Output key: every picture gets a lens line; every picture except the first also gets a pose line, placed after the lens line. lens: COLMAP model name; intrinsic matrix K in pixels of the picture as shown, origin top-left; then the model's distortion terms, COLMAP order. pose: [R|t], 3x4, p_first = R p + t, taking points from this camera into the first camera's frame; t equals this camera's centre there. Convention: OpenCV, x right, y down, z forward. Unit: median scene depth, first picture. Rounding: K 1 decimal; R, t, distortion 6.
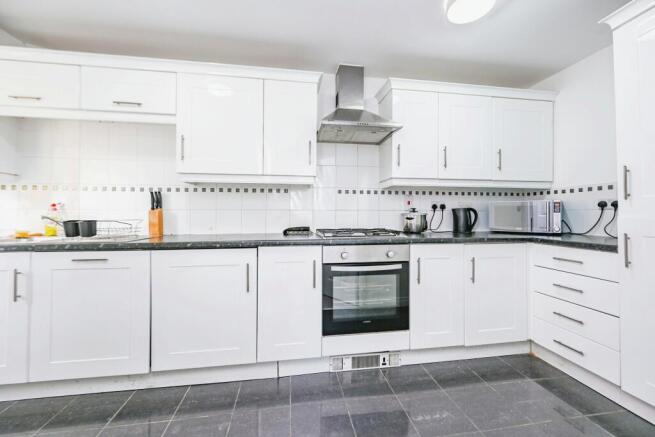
lens RADIAL K [[264.8, 0, 329.2], [0, 264.8, 214.2], [0, 0, 1]] dist [-0.000696, 0.000720]
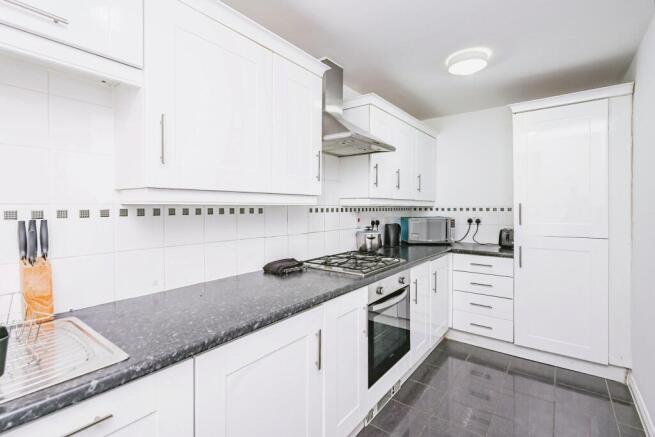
lens RADIAL K [[309.9, 0, 324.5], [0, 309.9, 214.9], [0, 0, 1]] dist [0.004097, -0.000078]
pose [[0.720665, -0.019123, 0.693019, -0.655474], [-0.000038, 0.999618, 0.027623, -0.106983], [-0.693283, -0.019933, 0.720390, 0.308023]]
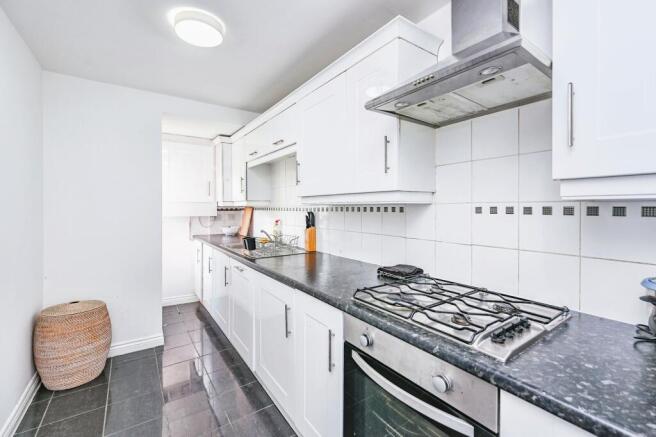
lens RADIAL K [[286.0, 0, 337.3], [0, 286.0, 208.8], [0, 0, 1]] dist [-0.001183, -0.000001]
pose [[0.450838, 0.003849, -0.892597, 0.454598], [0.007393, 0.999940, 0.008046, -0.103681], [0.892575, -0.010227, 0.450783, 0.553535]]
